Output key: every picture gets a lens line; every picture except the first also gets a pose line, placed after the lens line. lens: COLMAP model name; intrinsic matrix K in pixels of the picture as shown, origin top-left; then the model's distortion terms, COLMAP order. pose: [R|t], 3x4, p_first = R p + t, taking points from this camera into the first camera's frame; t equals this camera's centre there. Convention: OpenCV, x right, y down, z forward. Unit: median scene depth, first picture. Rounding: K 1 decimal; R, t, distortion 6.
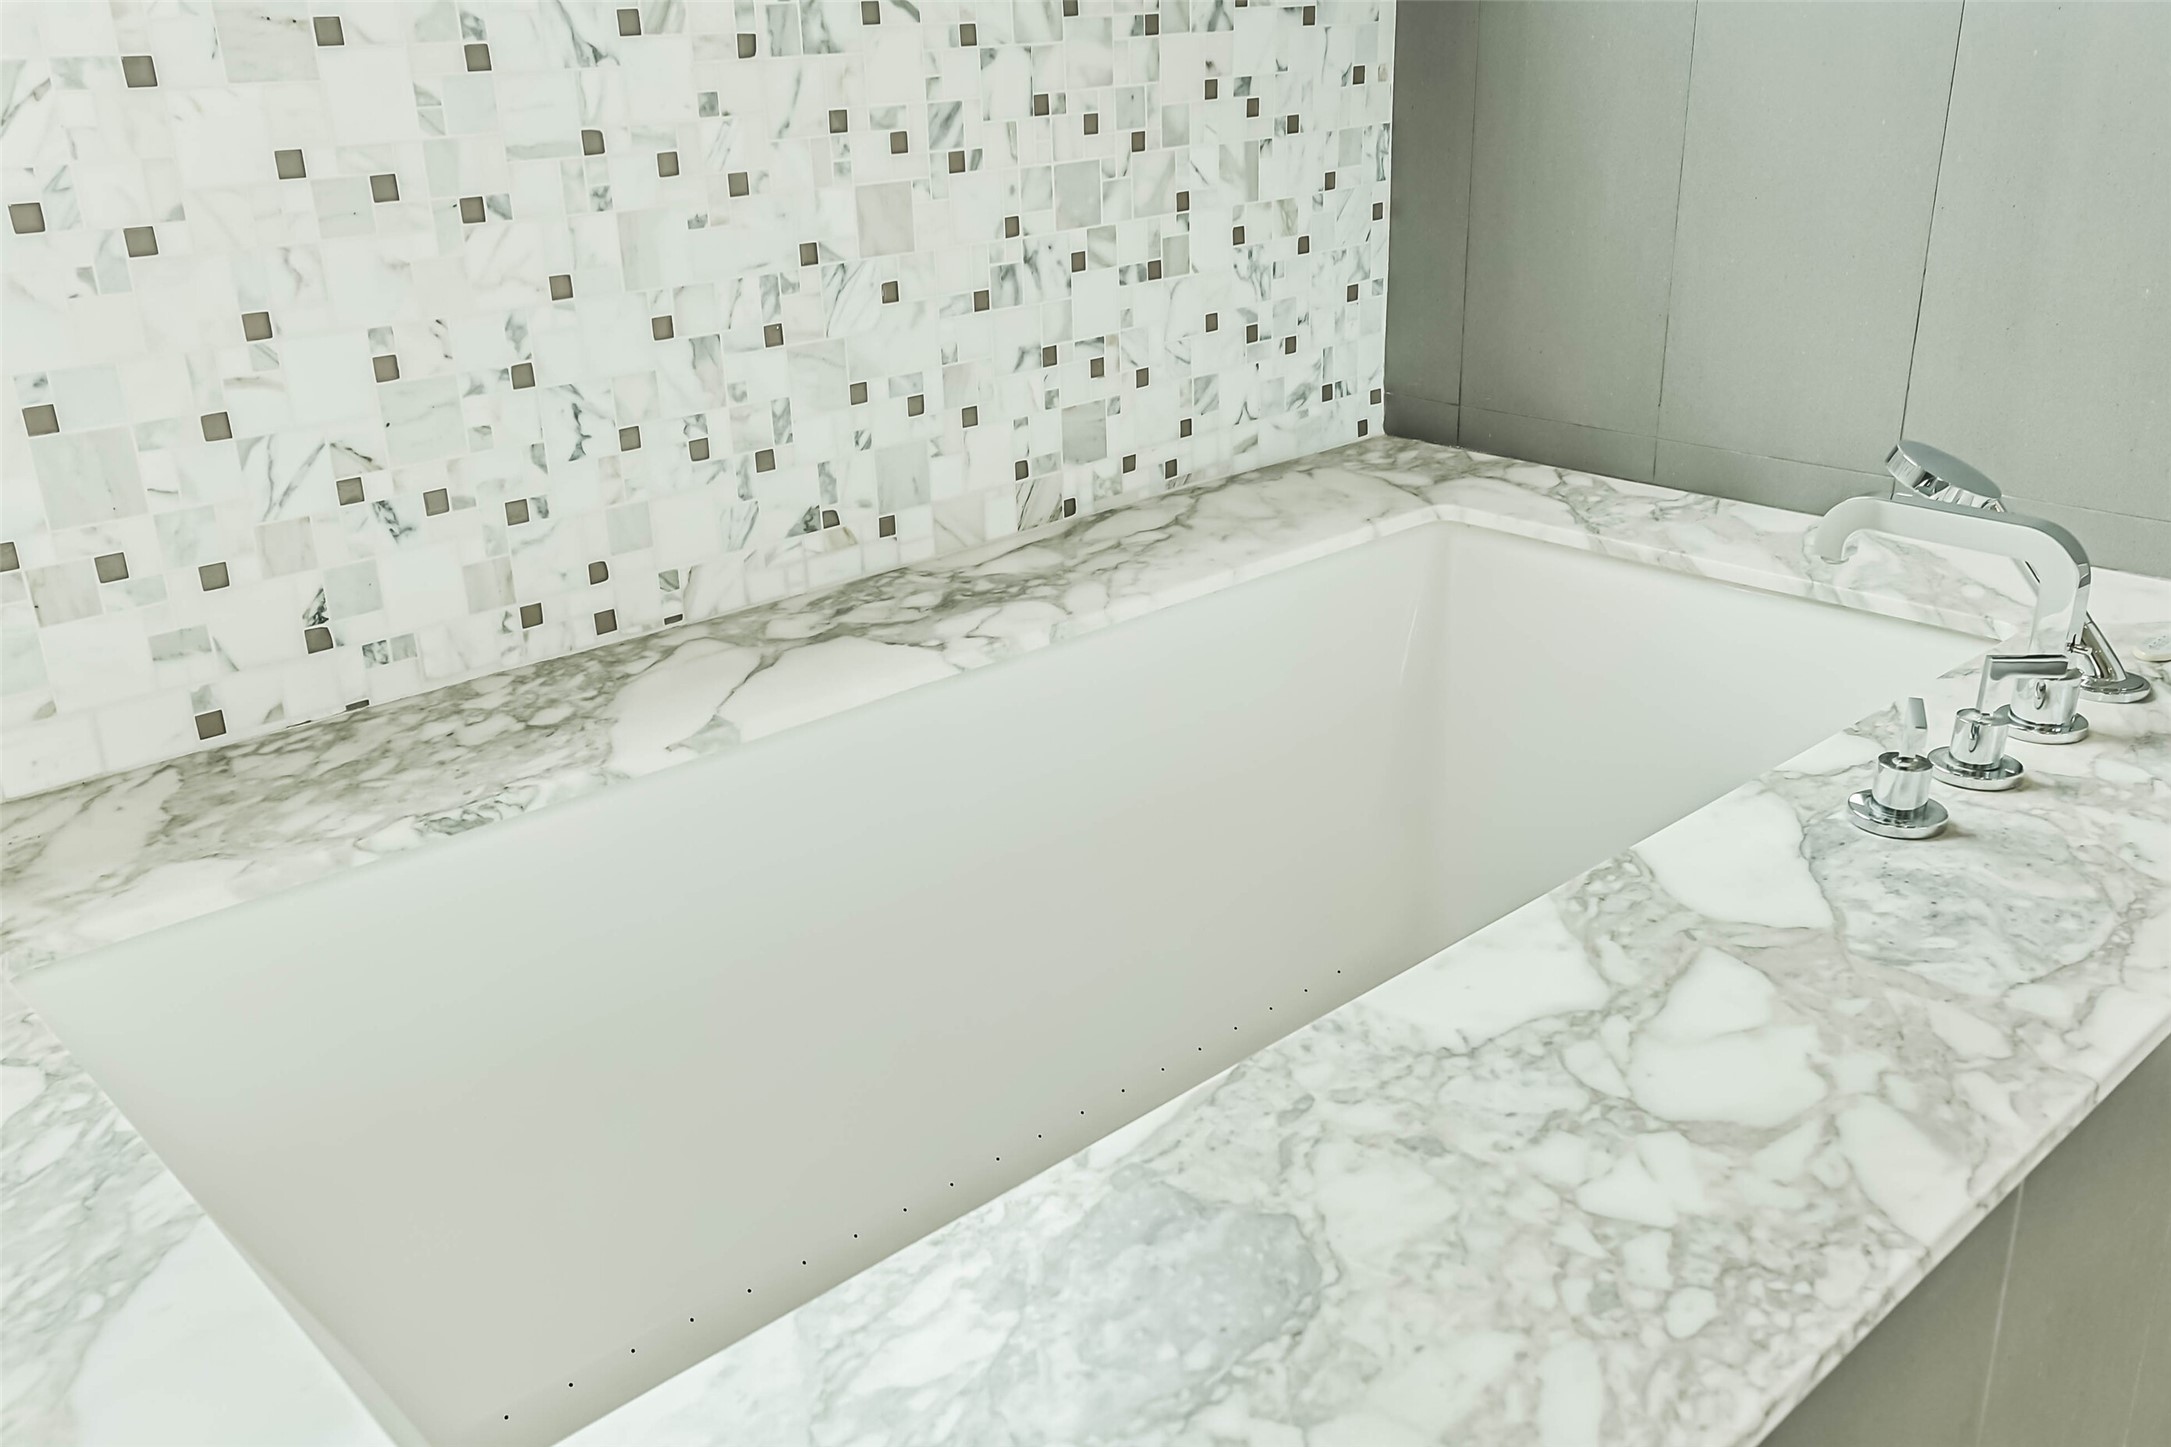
lens RADIAL K [[1854.1, 0, 1089.9], [0, 1854.1, 724.3], [0, 0, 1]] dist [0.066199, -0.037445]
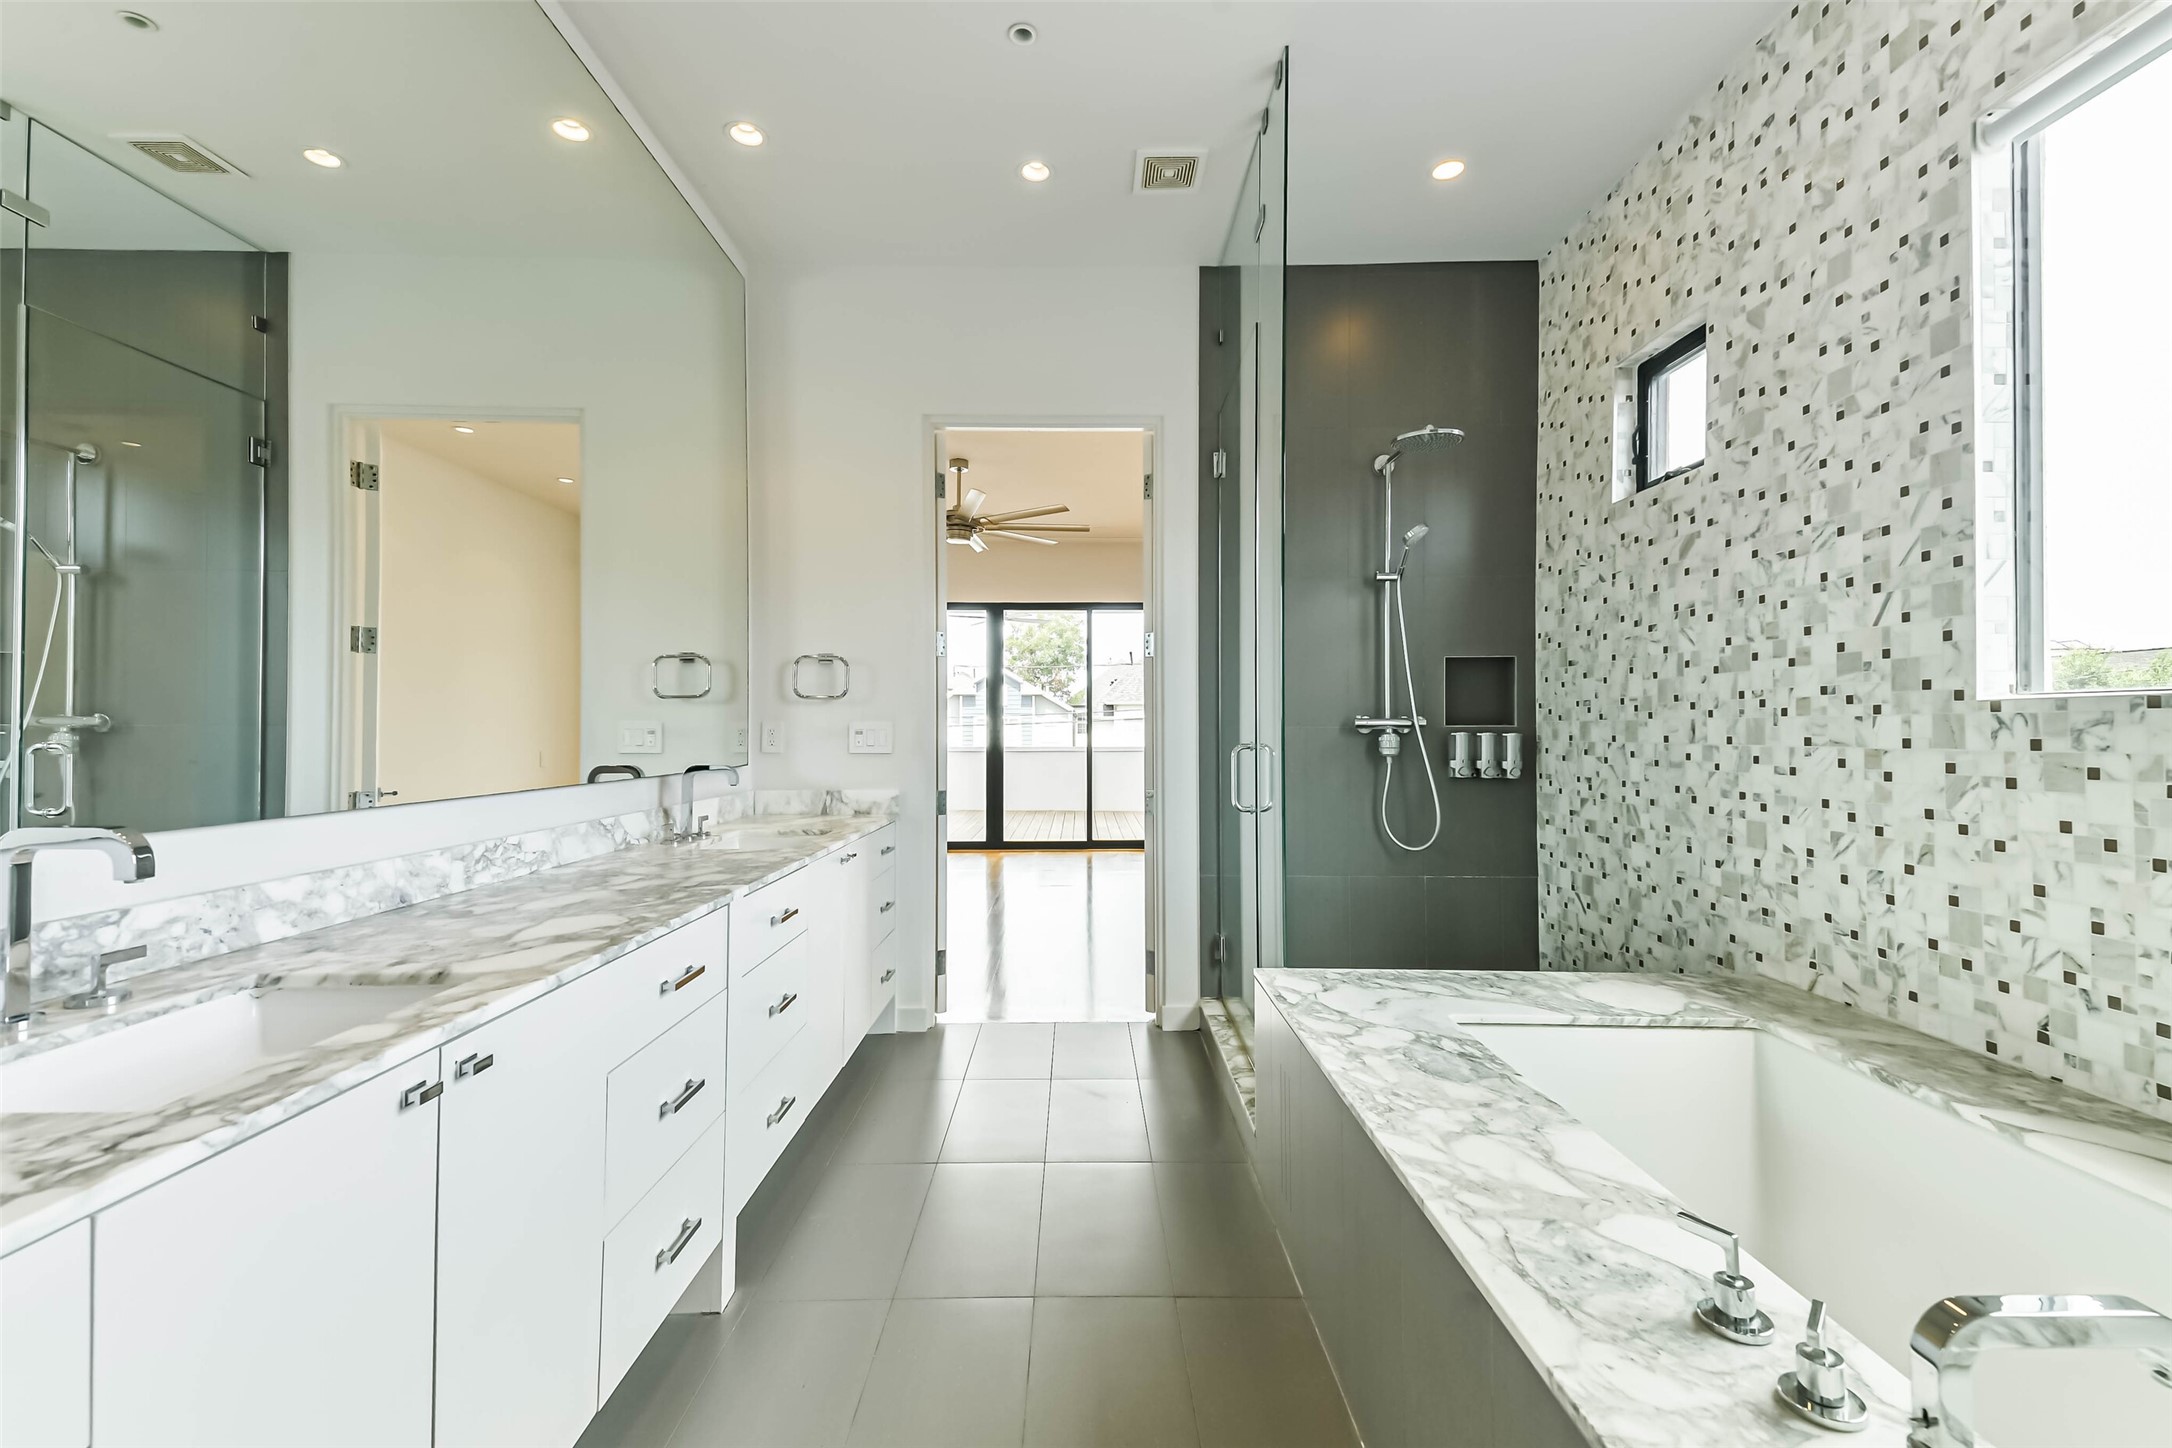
lens RADIAL K [[934.3, 0, 1080.0], [0, 934.3, 718.3], [0, 0, 1]] dist [0.075894, -0.027057]
pose [[-0.683567, 0.011324, -0.729800, 1.055451], [-0.257520, 0.931836, 0.255665, -0.357368], [0.682949, 0.362702, -0.634056, 0.769361]]
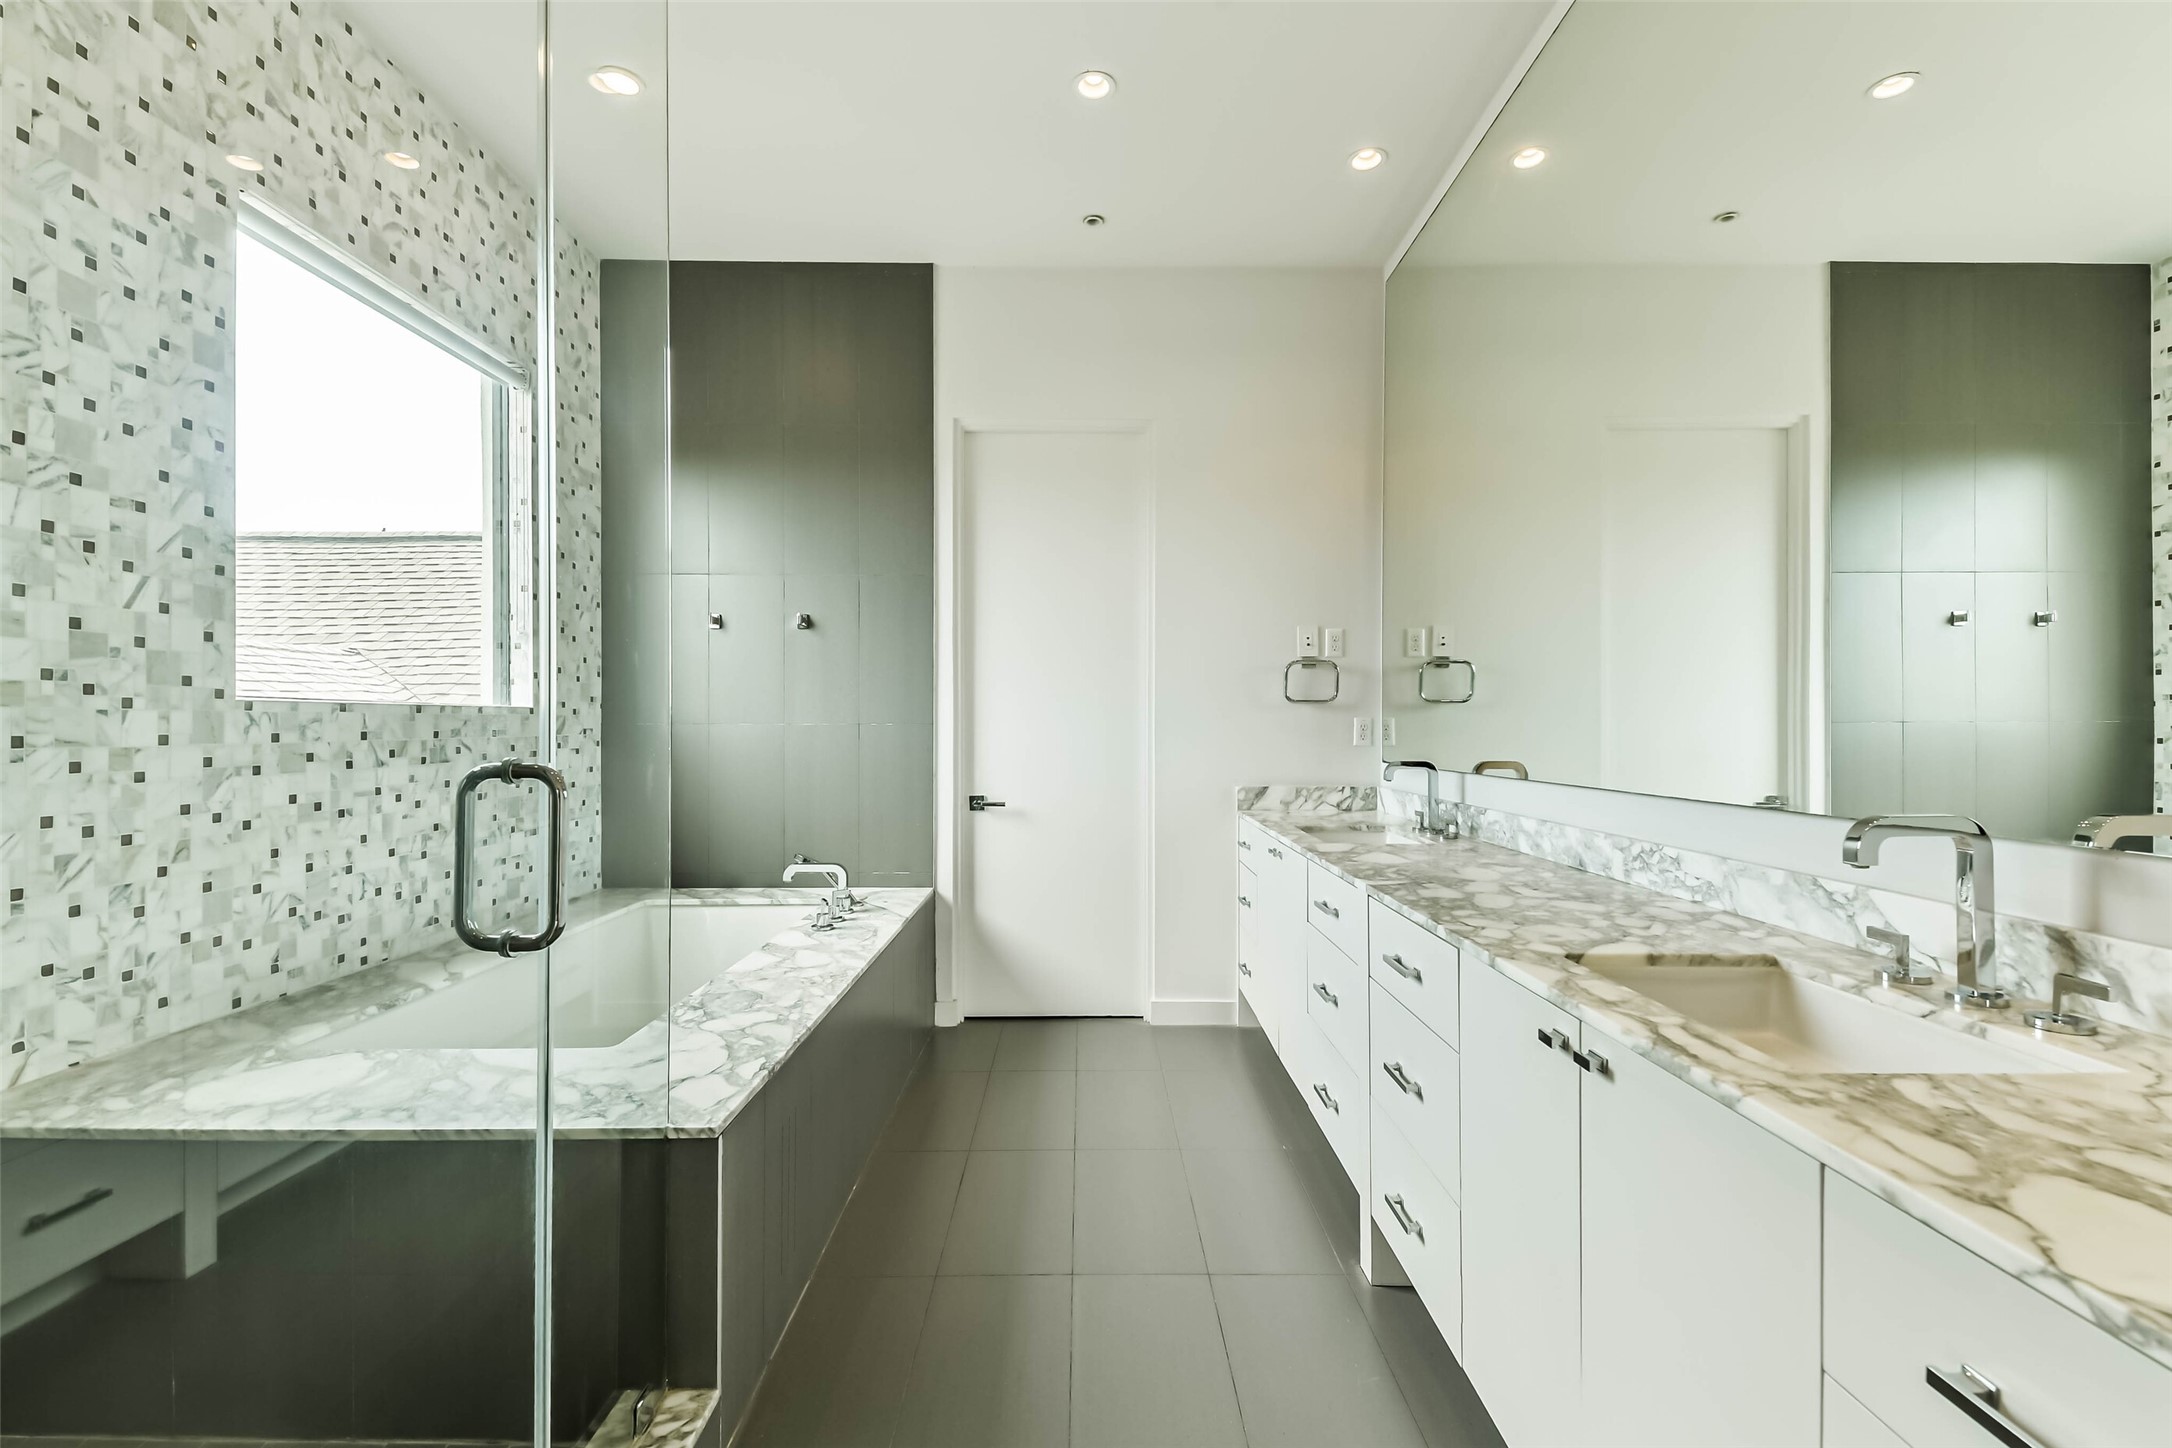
lens RADIAL K [[934.3, 0, 1057.8], [0, 934.3, 727.3], [0, 0, 1]] dist [0.075894, -0.027057]
pose [[0.698339, 0.019416, 0.715504, -0.586022], [0.252081, 0.928915, -0.271241, 0.272750], [-0.669909, 0.369783, 0.643803, -0.720475]]
